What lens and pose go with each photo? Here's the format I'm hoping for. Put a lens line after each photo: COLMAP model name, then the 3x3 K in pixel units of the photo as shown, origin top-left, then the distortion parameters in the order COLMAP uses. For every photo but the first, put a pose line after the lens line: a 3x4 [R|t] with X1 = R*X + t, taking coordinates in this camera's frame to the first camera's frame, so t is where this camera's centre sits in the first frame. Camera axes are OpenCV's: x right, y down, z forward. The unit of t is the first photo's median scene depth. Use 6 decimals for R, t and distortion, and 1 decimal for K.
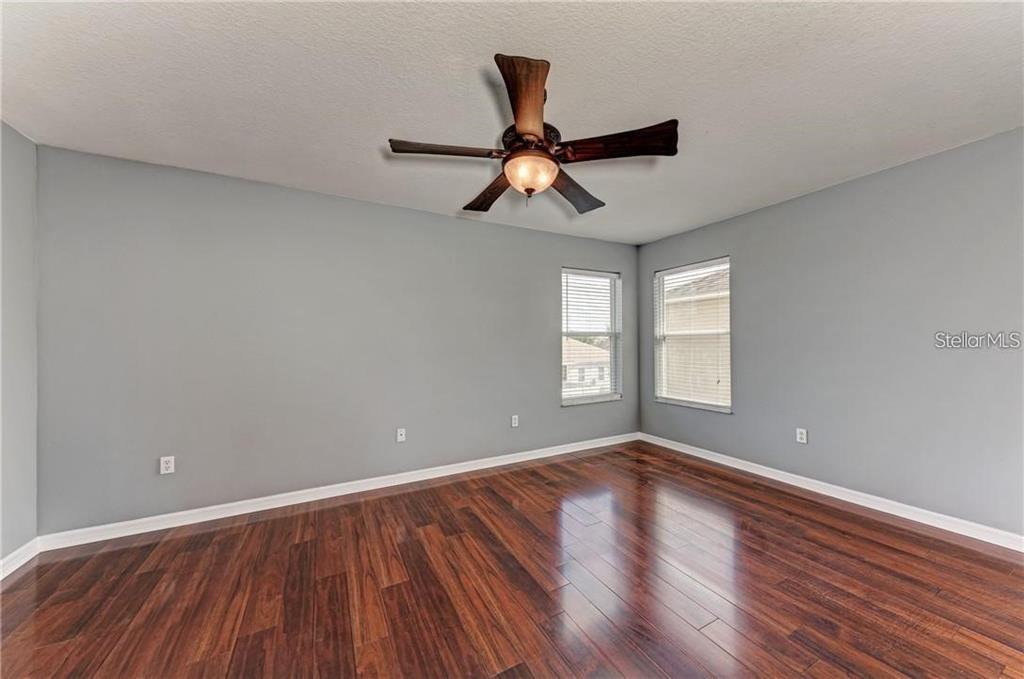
lens RADIAL K [[352.7, 0, 520.6], [0, 352.7, 343.6], [0, 0, 1]] dist [0.007168, -0.000093]
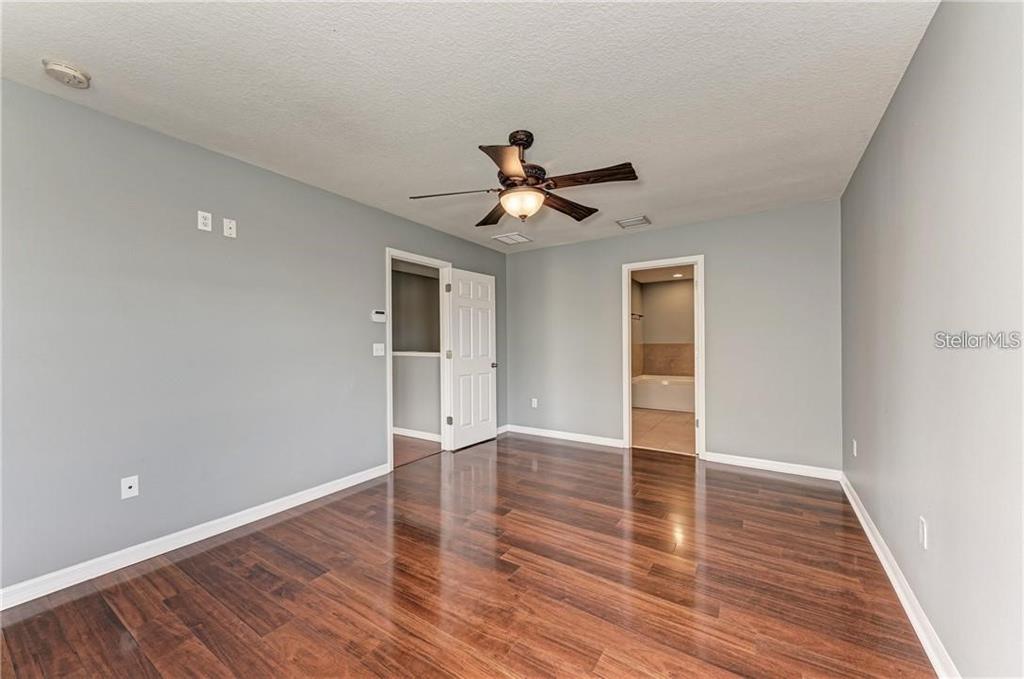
lens RADIAL K [[388.4, 0, 510.3], [0, 388.4, 337.8], [0, 0, 1]] dist [0.013503, -0.000604]
pose [[-0.888295, 0.009615, -0.459173, 0.559885], [0.017467, 0.999765, -0.012854, 0.001867], [0.458941, -0.019439, -0.888254, 1.779584]]
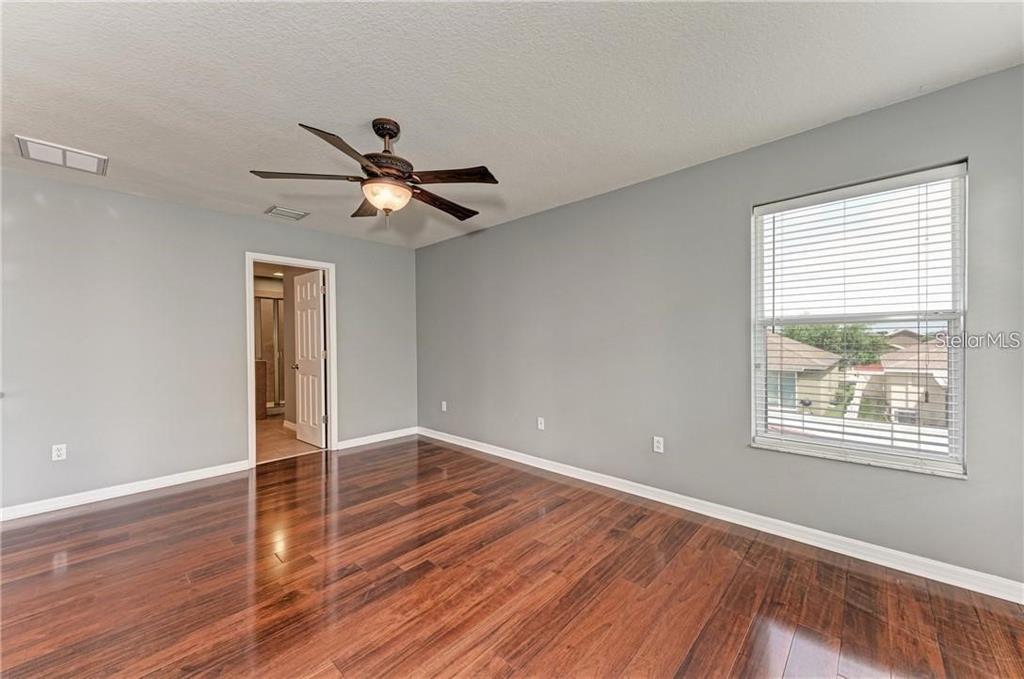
lens RADIAL K [[388.4, 0, 515.8], [0, 388.4, 341.2], [0, 0, 1]] dist [0.013503, -0.000604]
pose [[0.321129, 0.011250, -0.946969, 1.126180], [0.011771, 0.999805, 0.015870, -0.018379], [0.946962, -0.016243, 0.320934, 0.799293]]
